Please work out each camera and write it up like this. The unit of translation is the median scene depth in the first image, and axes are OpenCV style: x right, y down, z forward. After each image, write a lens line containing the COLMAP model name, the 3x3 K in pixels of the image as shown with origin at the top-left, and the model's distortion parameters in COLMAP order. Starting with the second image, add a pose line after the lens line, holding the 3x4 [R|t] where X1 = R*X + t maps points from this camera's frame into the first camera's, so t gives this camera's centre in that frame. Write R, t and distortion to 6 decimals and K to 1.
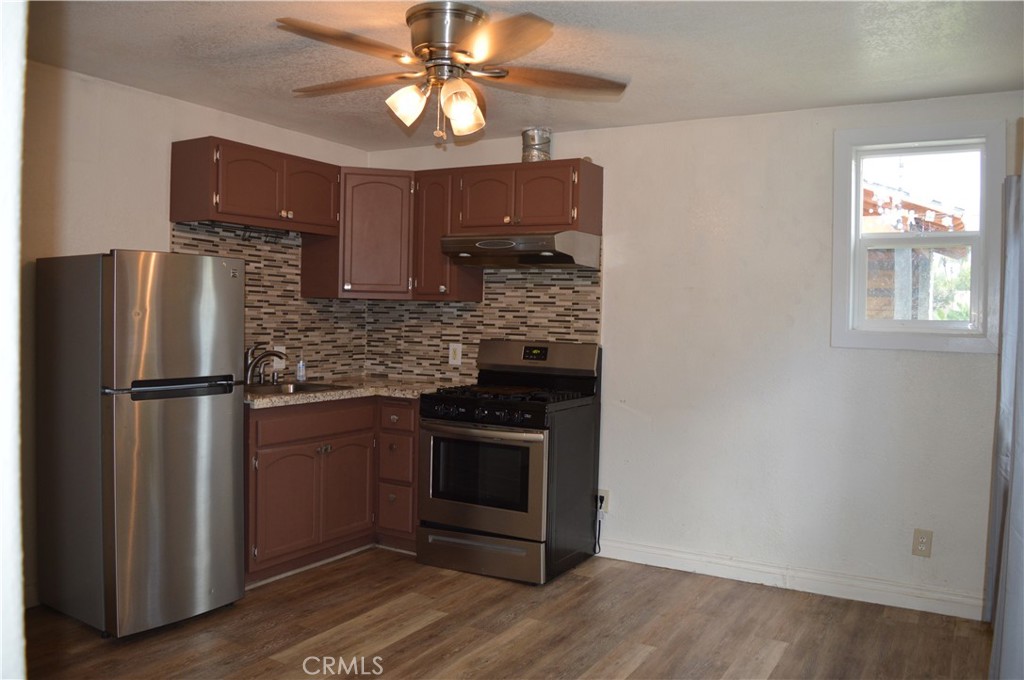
lens RADIAL K [[809.4, 0, 512.0], [0, 809.4, 340.0], [0, 0, 1]] dist [-0.087565, 0.005667]
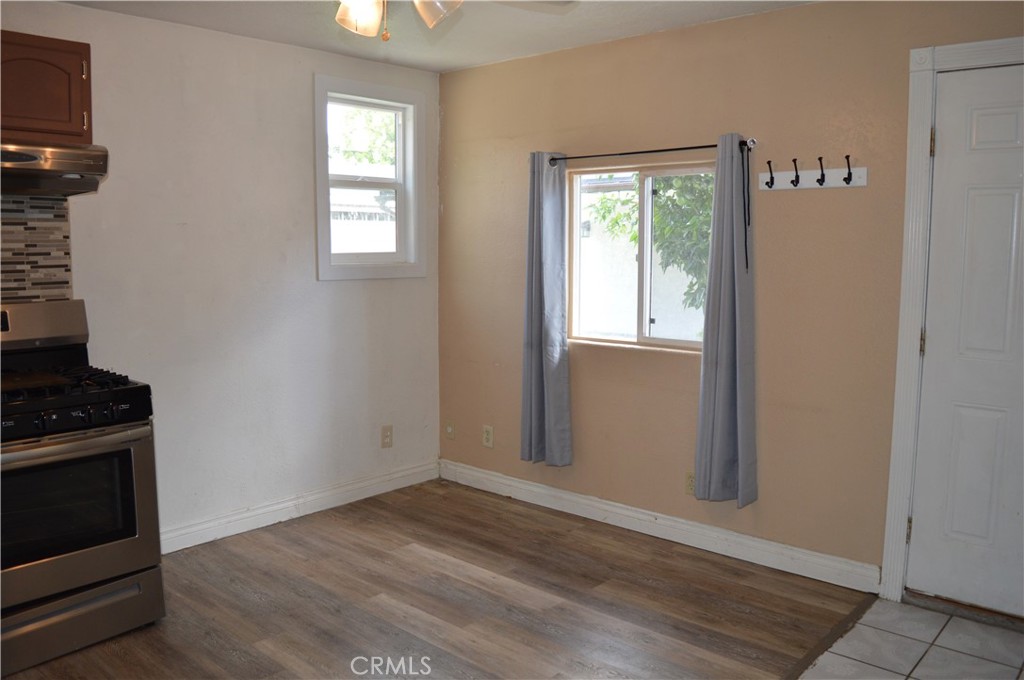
lens RADIAL K [[809.4, 0, 512.0], [0, 809.4, 340.0], [0, 0, 1]] dist [-0.087565, 0.005667]
pose [[0.203323, -0.140491, 0.968980, -0.588794], [0.030639, 0.990080, 0.137121, -0.051058], [-0.978632, 0.001808, 0.205610, 0.521864]]
